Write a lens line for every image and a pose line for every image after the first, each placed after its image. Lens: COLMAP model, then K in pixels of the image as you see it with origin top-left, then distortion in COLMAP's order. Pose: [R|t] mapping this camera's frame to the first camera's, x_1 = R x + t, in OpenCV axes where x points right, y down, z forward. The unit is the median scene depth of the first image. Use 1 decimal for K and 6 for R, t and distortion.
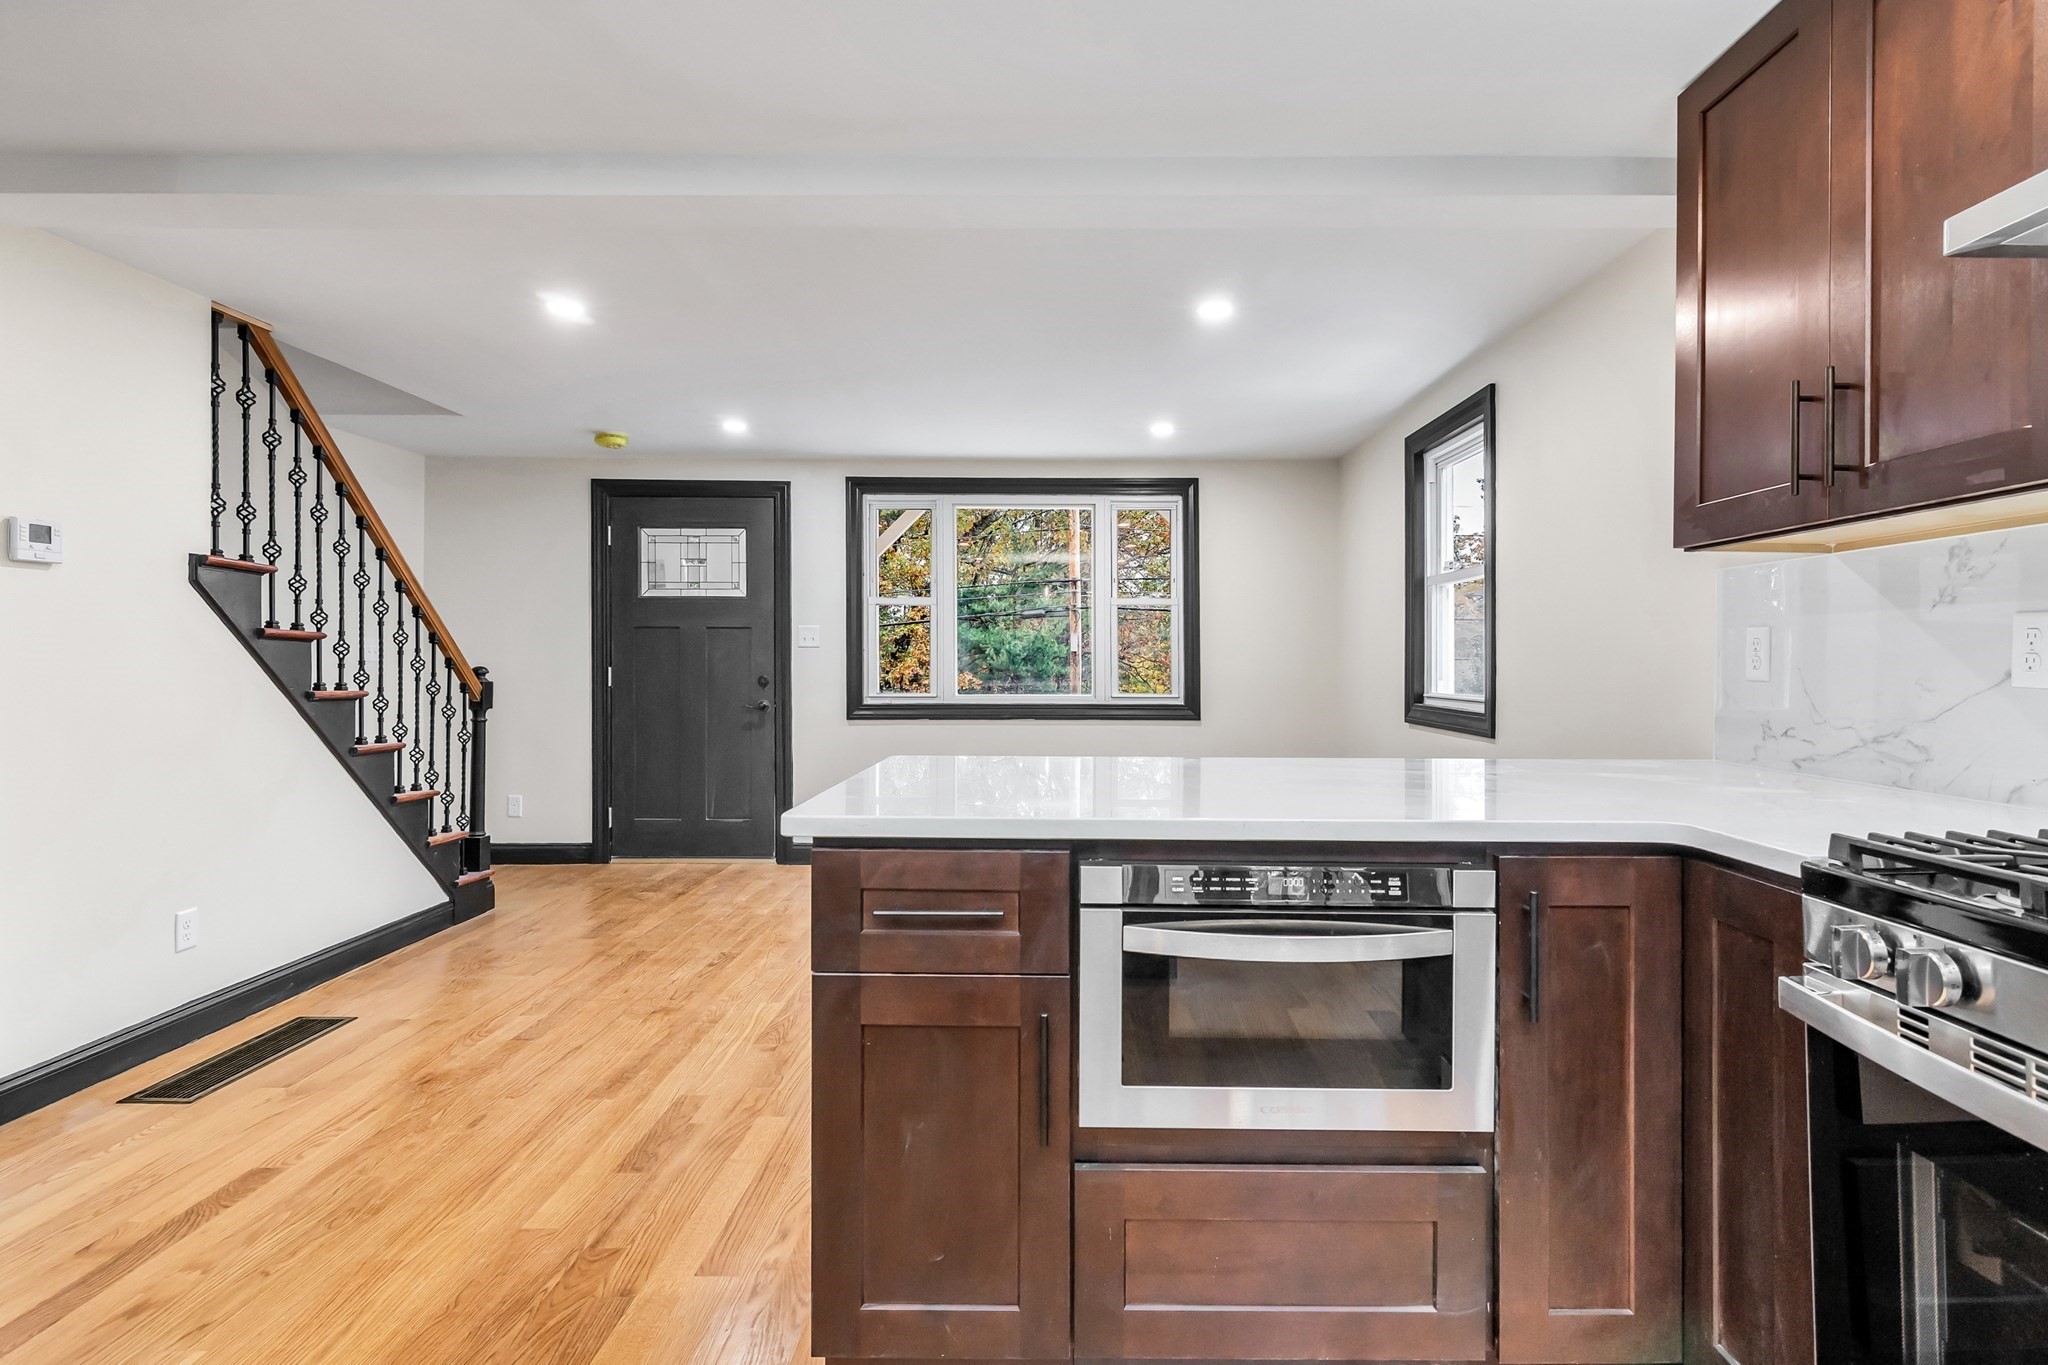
lens RADIAL K [[1031.2, 0, 1052.8], [0, 1031.2, 656.9], [0, 0, 1]] dist [-0.001101, -0.000559]
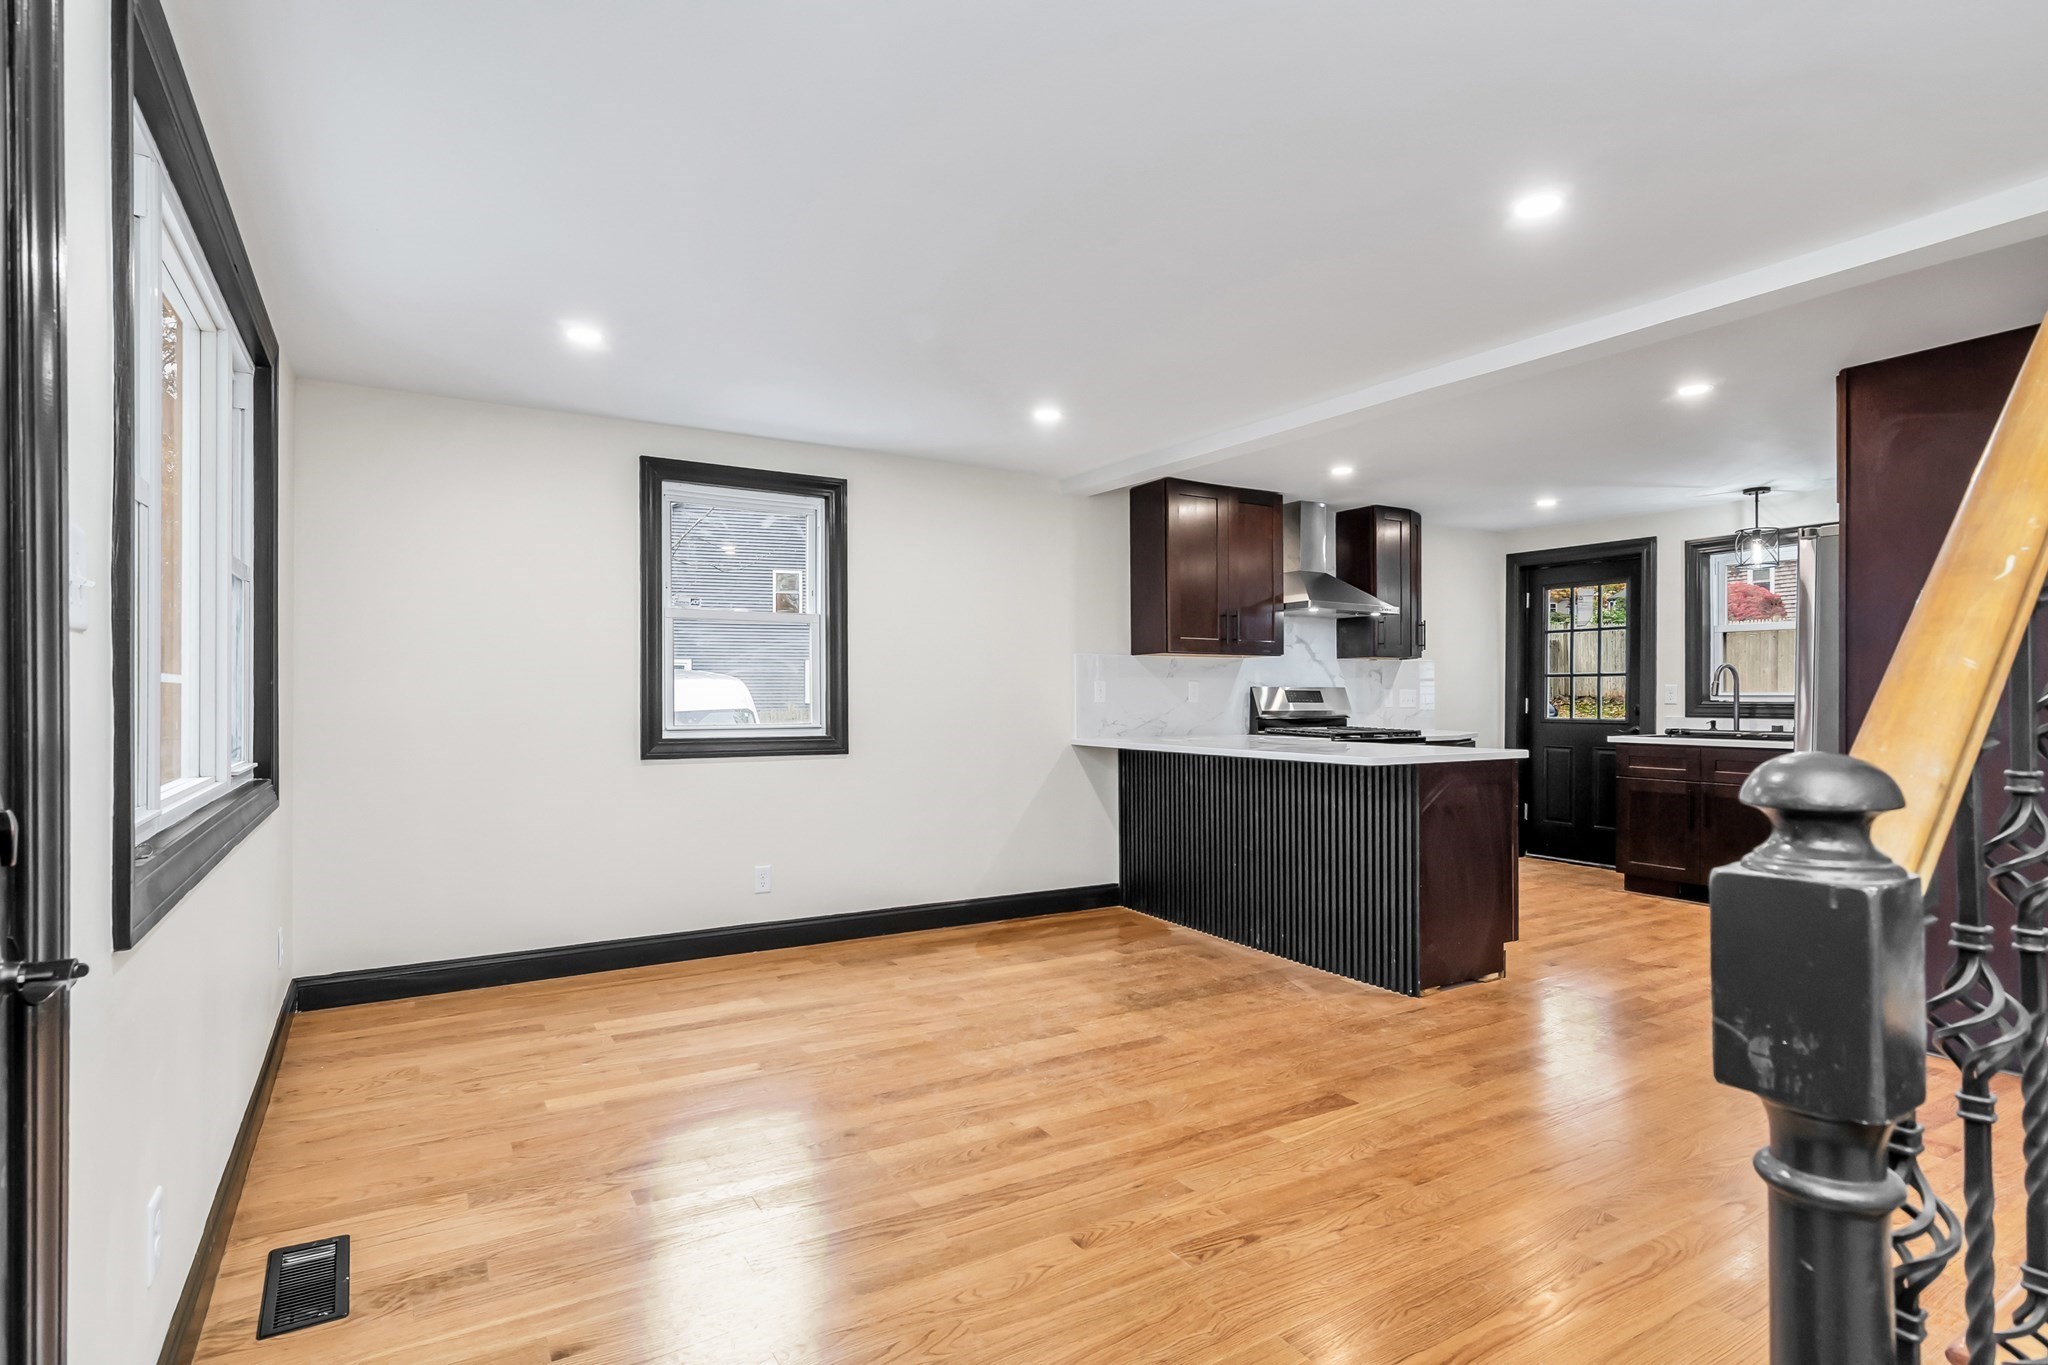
lens RADIAL K [[1031.2, 0, 1005.9], [0, 1031.2, 688.4], [0, 0, 1]] dist [-0.001101, -0.000559]
pose [[-0.523572, 0.003727, 0.851973, -0.955975], [-0.004990, 0.999960, -0.007441, 0.006717], [-0.851967, -0.008147, -0.523533, 1.821781]]
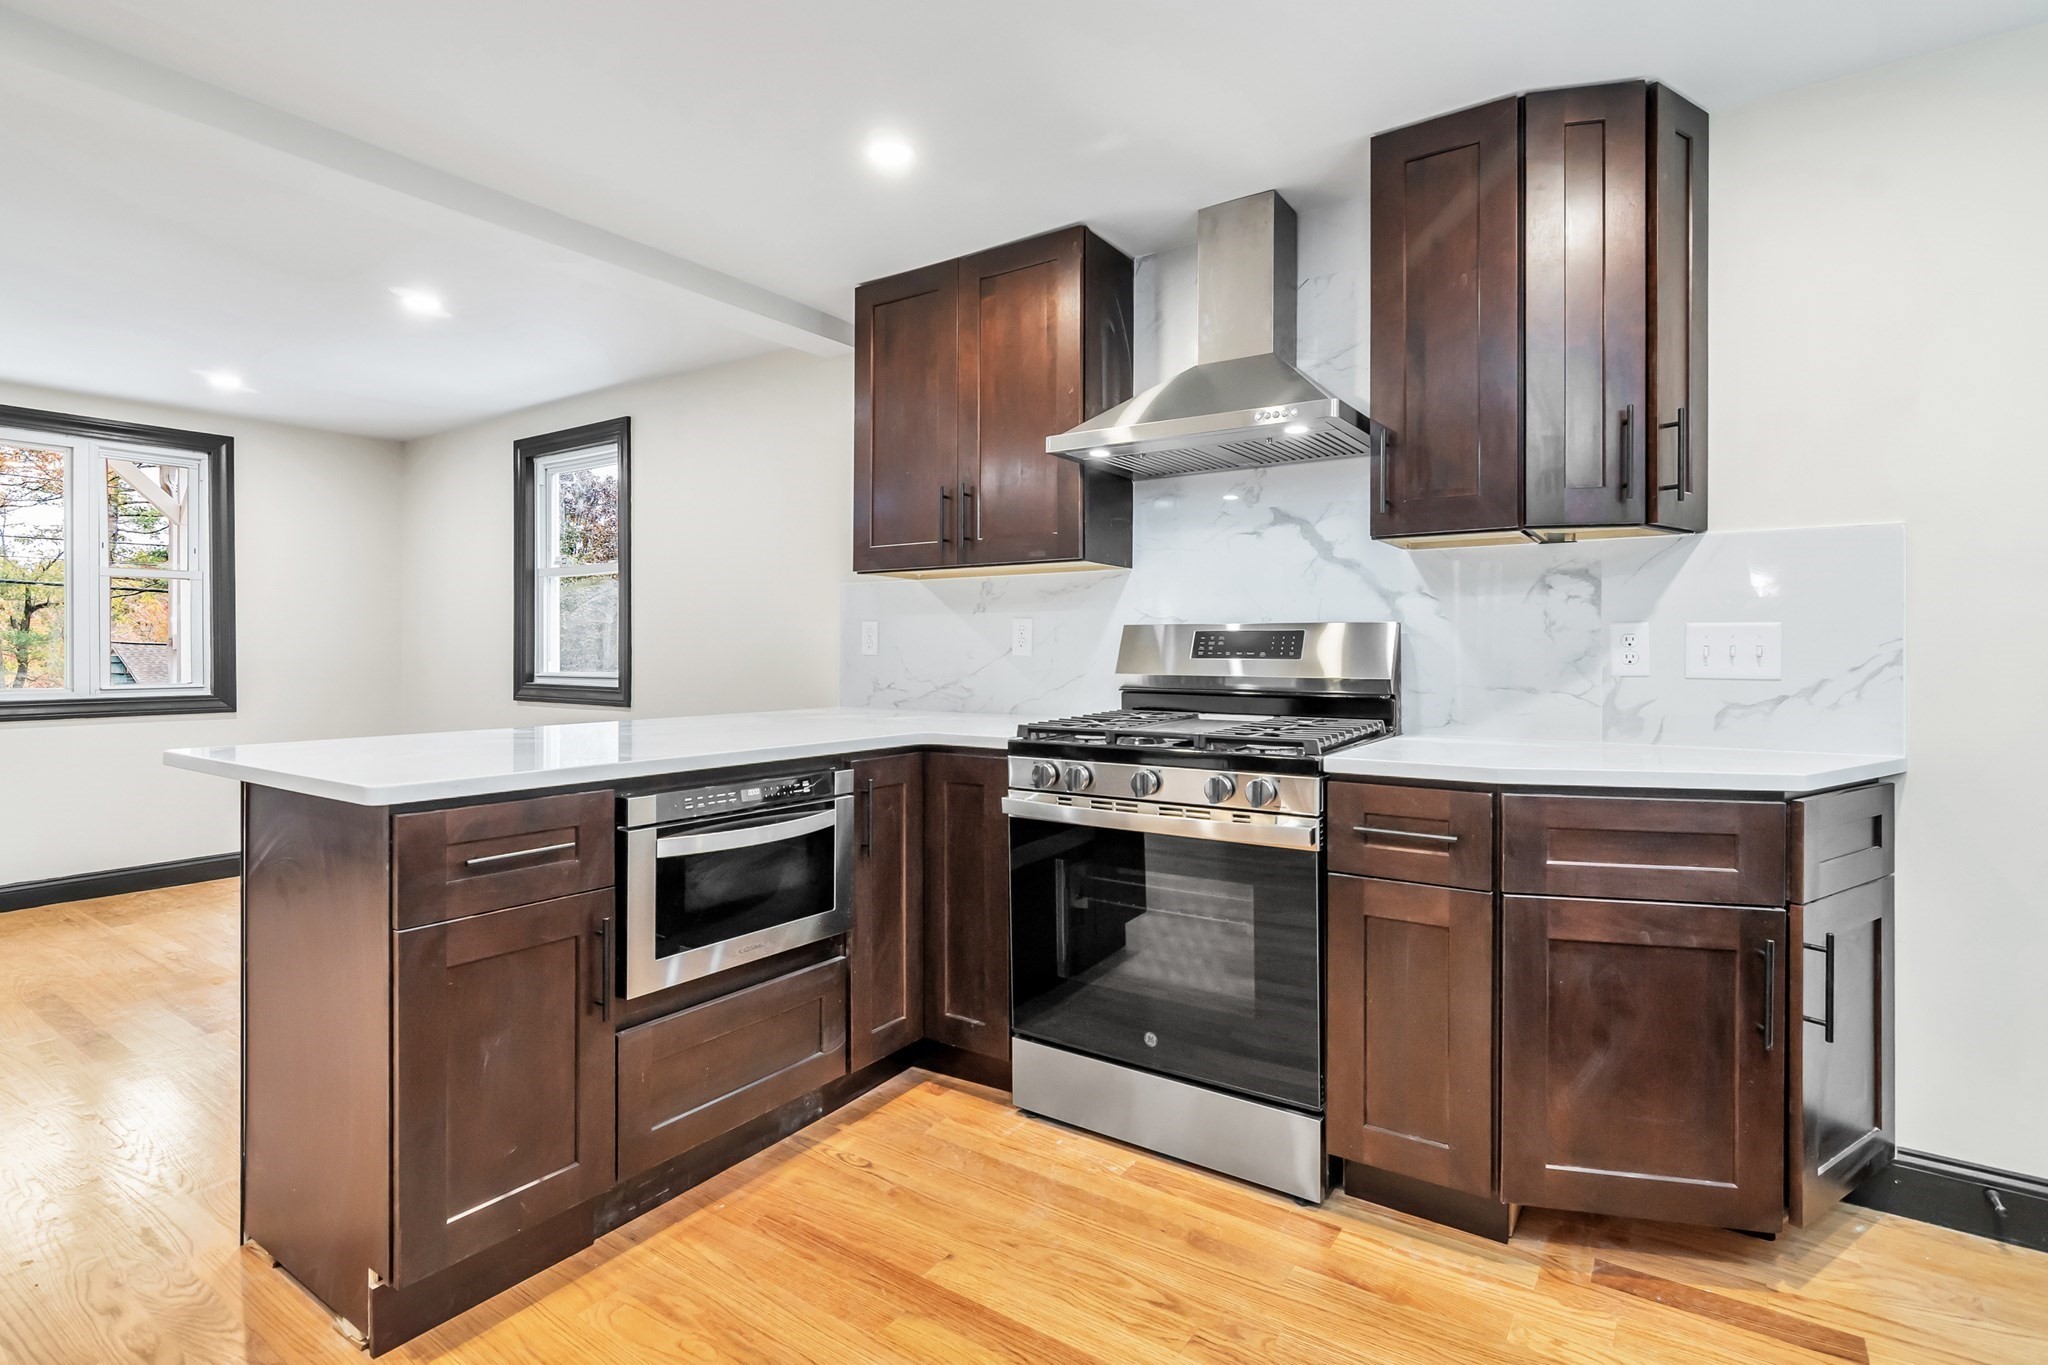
lens RADIAL K [[1031.2, 0, 973.3], [0, 1031.2, 639.7], [0, 0, 1]] dist [-0.001101, -0.000559]
pose [[0.588987, 0.003845, 0.808134, -0.386932], [-0.001507, 0.999992, -0.003660, 0.003617], [-0.808141, 0.000938, 0.588988, -0.058077]]
